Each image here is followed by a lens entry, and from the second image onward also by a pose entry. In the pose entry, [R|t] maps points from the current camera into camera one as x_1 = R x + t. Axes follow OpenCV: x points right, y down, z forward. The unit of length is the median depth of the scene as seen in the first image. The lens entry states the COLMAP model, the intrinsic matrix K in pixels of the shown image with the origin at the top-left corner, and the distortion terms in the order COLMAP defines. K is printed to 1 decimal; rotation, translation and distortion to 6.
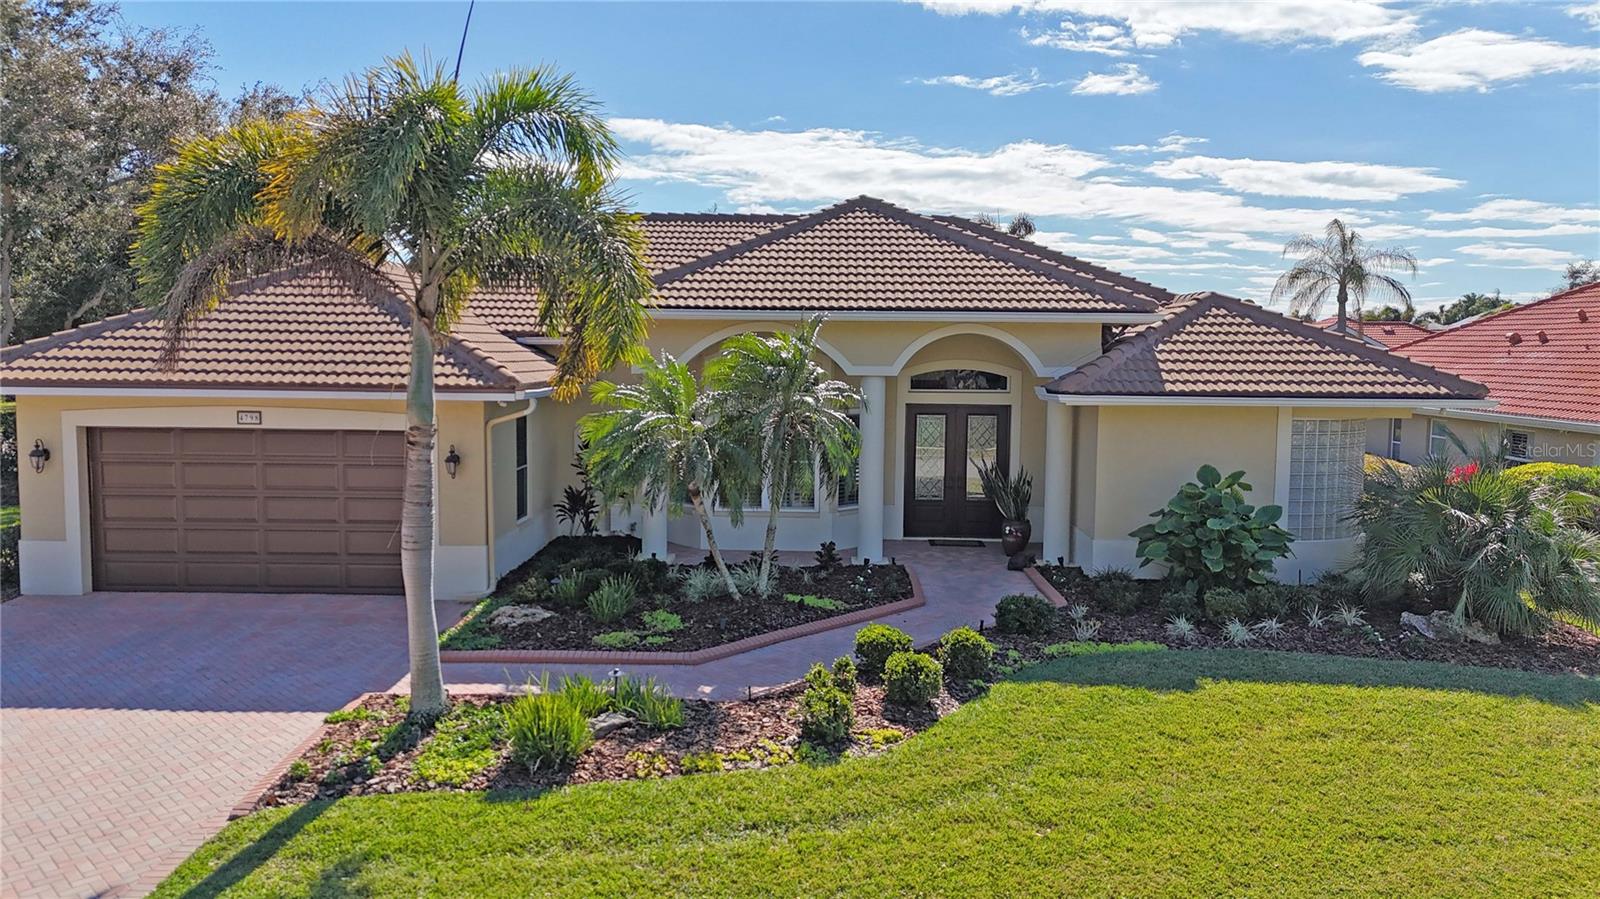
lens RADIAL K [[1165.6, 0, 800.0], [0, 1165.6, 449.5], [0, 0, 1]] dist [0.084842, -0.099881]
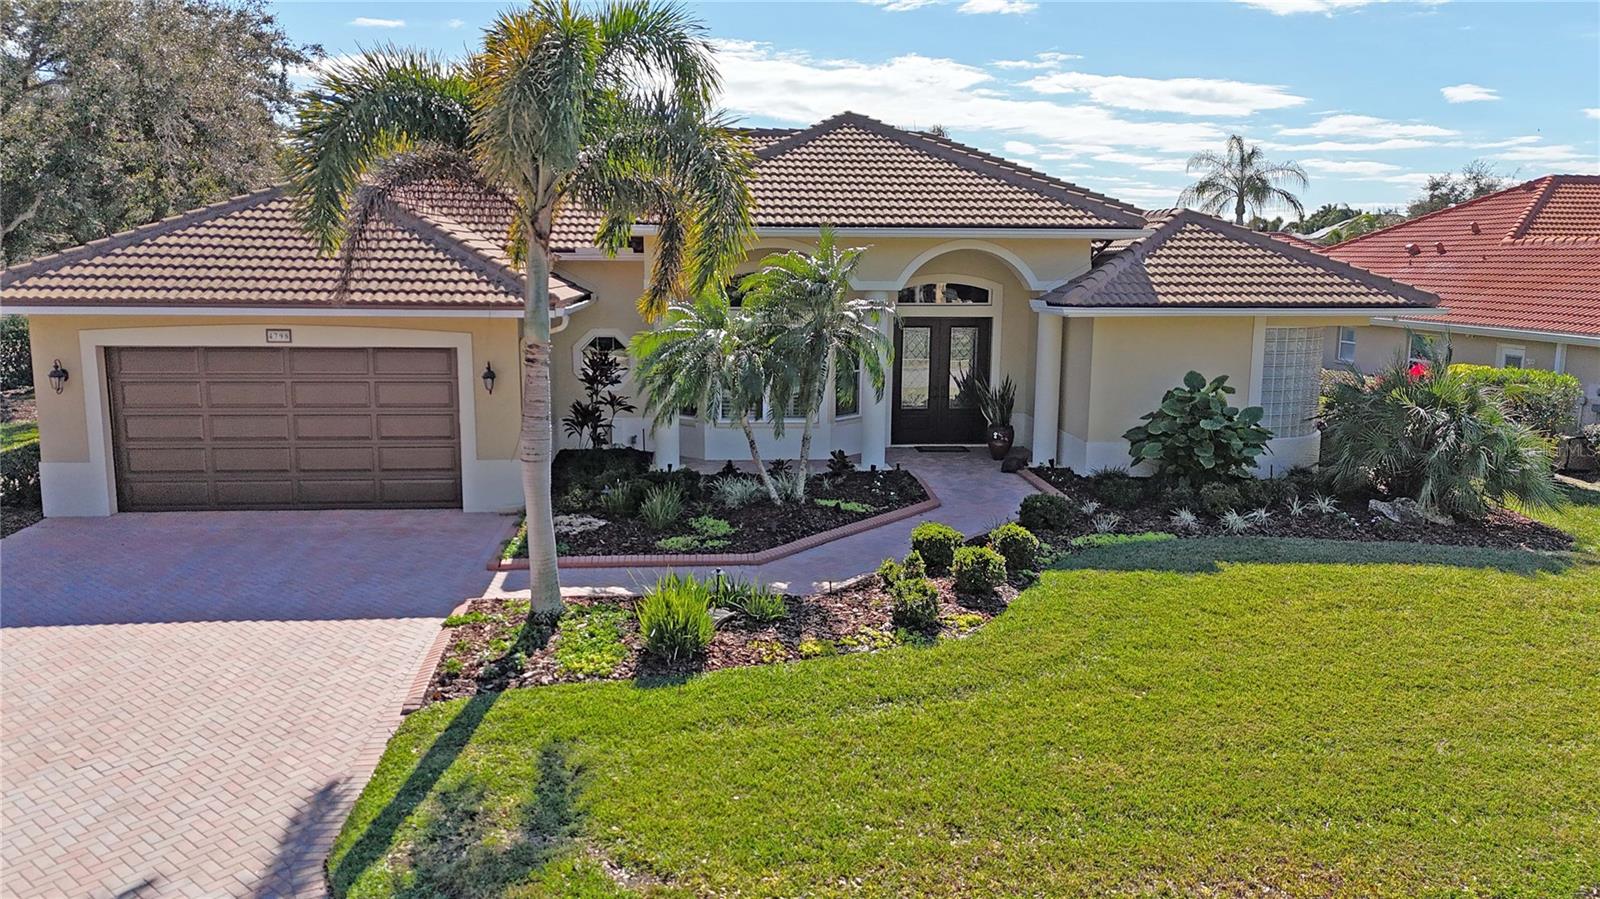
lens RADIAL K [[1165.6, 0, 800.0], [0, 1165.6, 449.5], [0, 0, 1]] dist [0.084842, -0.099881]
pose [[0.994126, -0.020313, 0.106301, -0.143656], [0.012254, 0.997039, 0.075920, -0.001533], [-0.107528, -0.074171, 0.991431, -0.047057]]
